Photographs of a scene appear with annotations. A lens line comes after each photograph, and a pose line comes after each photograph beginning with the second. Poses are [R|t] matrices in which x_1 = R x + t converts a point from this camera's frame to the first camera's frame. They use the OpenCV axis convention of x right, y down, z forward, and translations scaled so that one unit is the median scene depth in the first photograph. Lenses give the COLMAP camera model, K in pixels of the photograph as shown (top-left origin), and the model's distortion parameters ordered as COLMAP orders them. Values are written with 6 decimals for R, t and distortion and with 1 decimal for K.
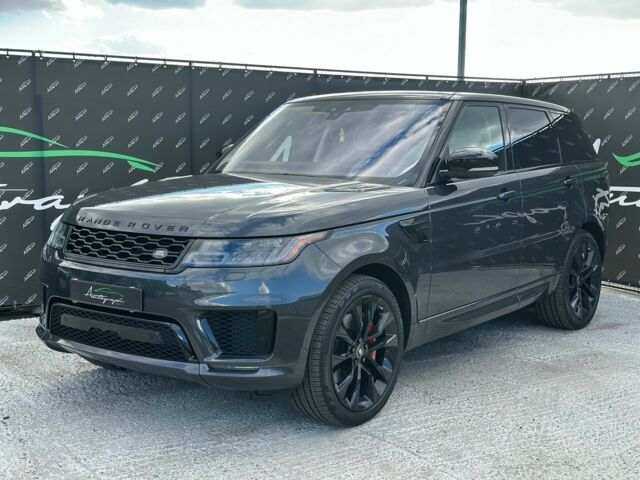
lens RADIAL K [[901.6, 0, 331.2], [0, 901.6, 240.4], [0, 0, 1]] dist [0.209849, -0.482332]
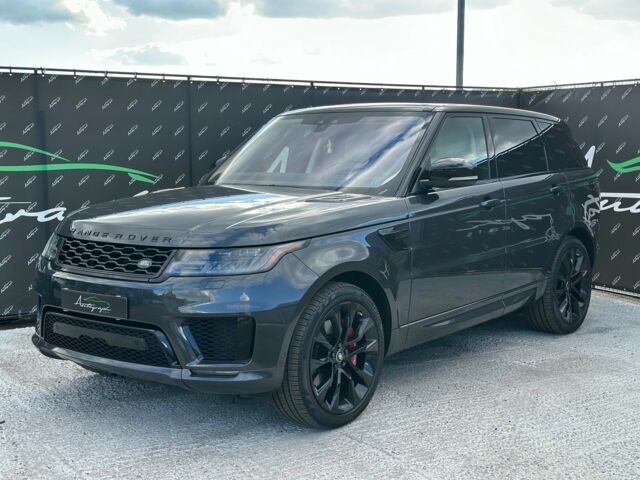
lens RADIAL K [[901.6, 0, 331.2], [0, 901.6, 240.4], [0, 0, 1]] dist [0.209849, -0.482332]
pose [[0.999673, -0.009404, -0.023770, 0.045954], [0.009212, 0.999924, -0.008144, -0.001416], [0.023845, 0.007922, 0.999684, -0.035382]]
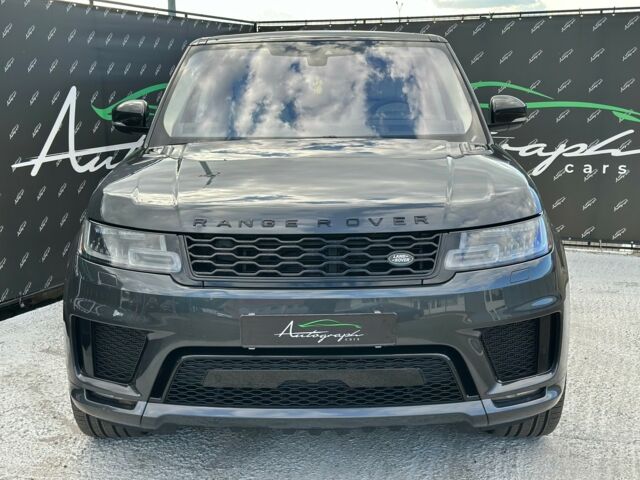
lens RADIAL K [[901.6, 0, 331.2], [0, 901.6, 240.4], [0, 0, 1]] dist [0.209849, -0.482332]
pose [[0.800631, -0.123013, 0.586394, -0.580109], [0.084676, 0.992105, 0.092510, -0.062532], [-0.593144, -0.024413, 0.804726, 0.422013]]
